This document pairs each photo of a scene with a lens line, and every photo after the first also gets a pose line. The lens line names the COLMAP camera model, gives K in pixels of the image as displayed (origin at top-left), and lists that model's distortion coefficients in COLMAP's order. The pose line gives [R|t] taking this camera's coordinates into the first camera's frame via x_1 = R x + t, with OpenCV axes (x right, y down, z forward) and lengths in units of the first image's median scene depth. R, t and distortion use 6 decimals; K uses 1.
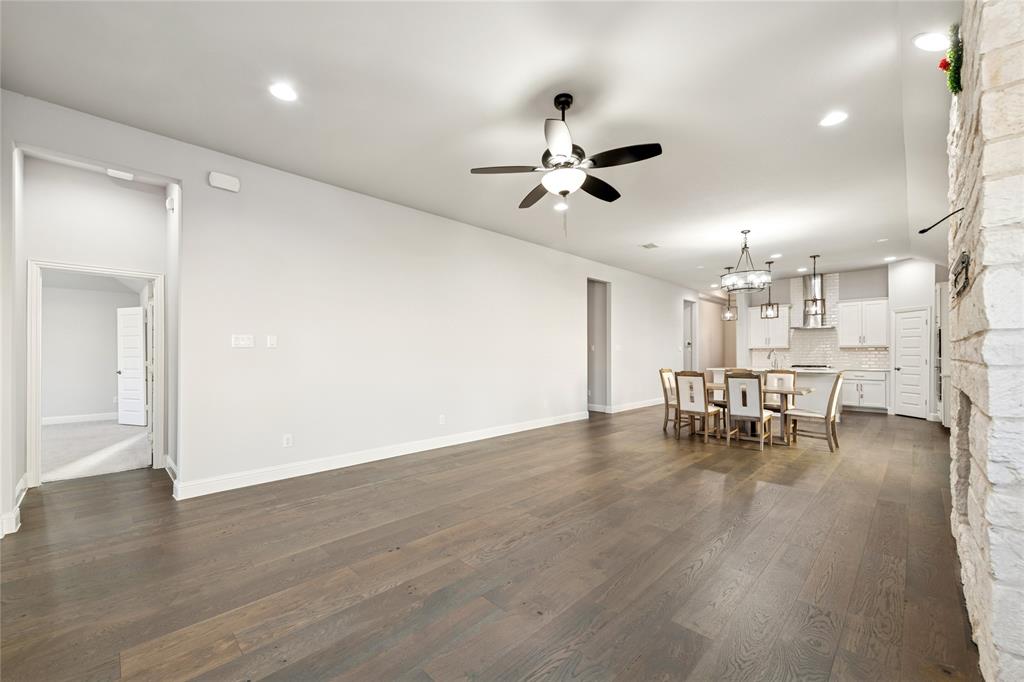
lens RADIAL K [[415.6, 0, 509.3], [0, 415.6, 349.1], [0, 0, 1]] dist [0.003667, -0.000689]
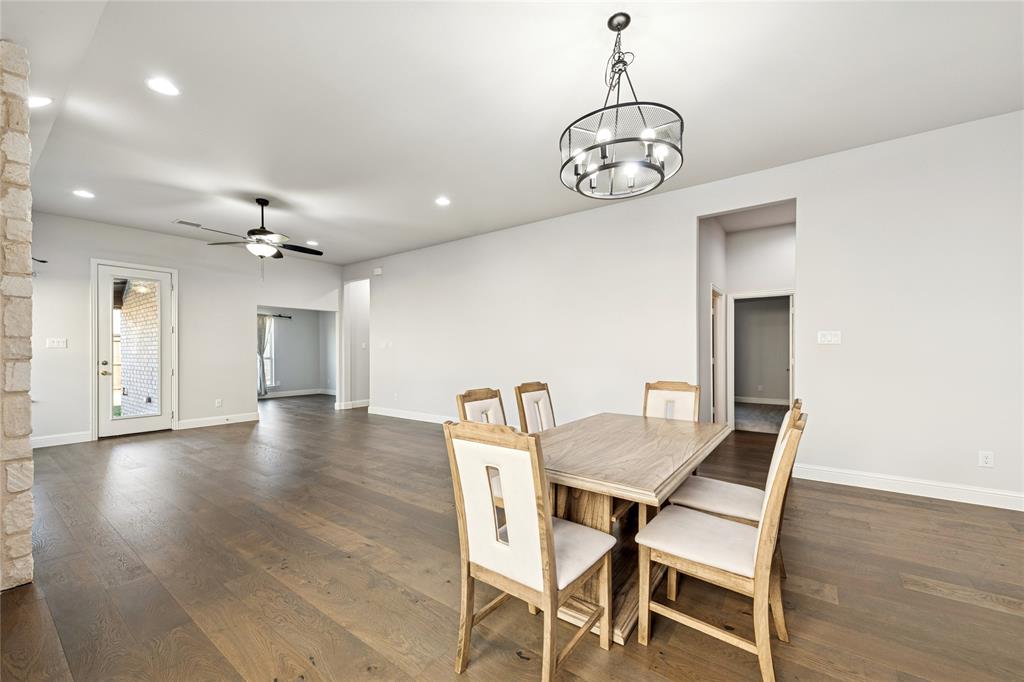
lens RADIAL K [[415.6, 0, 510.1], [0, 415.6, 349.2], [0, 0, 1]] dist [0.003667, -0.000689]
pose [[0.110682, -0.011862, -0.993785, 1.222807], [0.015367, 0.999830, -0.010222, 0.025084], [0.993737, -0.014140, 0.110846, 1.151451]]
